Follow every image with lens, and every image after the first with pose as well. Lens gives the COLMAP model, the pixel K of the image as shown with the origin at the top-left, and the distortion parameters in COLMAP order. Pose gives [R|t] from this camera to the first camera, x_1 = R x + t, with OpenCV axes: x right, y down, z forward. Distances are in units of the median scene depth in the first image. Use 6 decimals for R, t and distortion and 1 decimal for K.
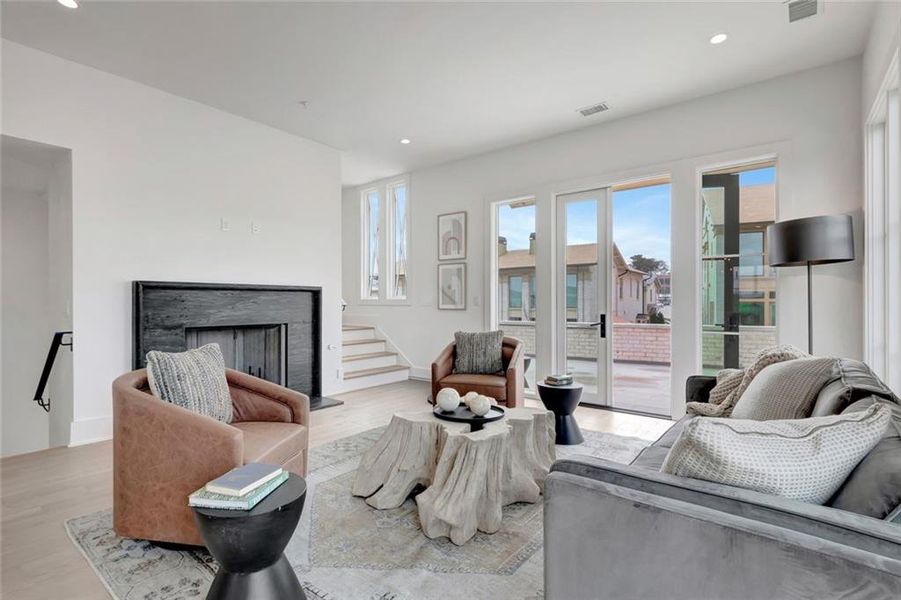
lens RADIAL K [[434.1, 0, 450.5], [0, 434.1, 300.0], [0, 0, 1]] dist [-0.001027, -0.000805]
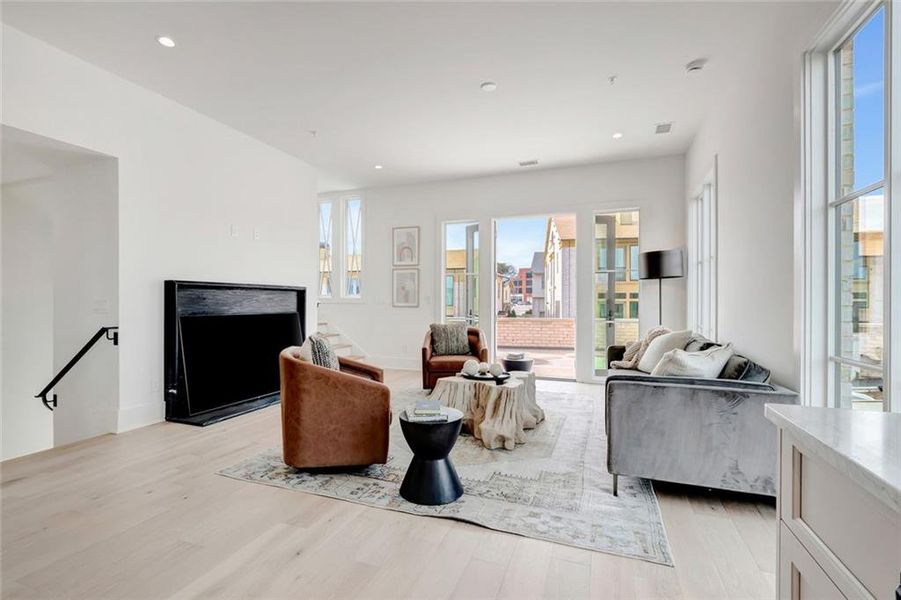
lens RADIAL K [[420.9, 0, 450.5], [0, 420.9, 300.0], [0, 0, 1]] dist [0.021641, -0.022973]
pose [[0.947852, 0.004376, 0.318679, -0.361671], [-0.005333, 0.999984, 0.002130, -0.000400], [-0.318665, -0.003719, 0.947860, -0.220660]]
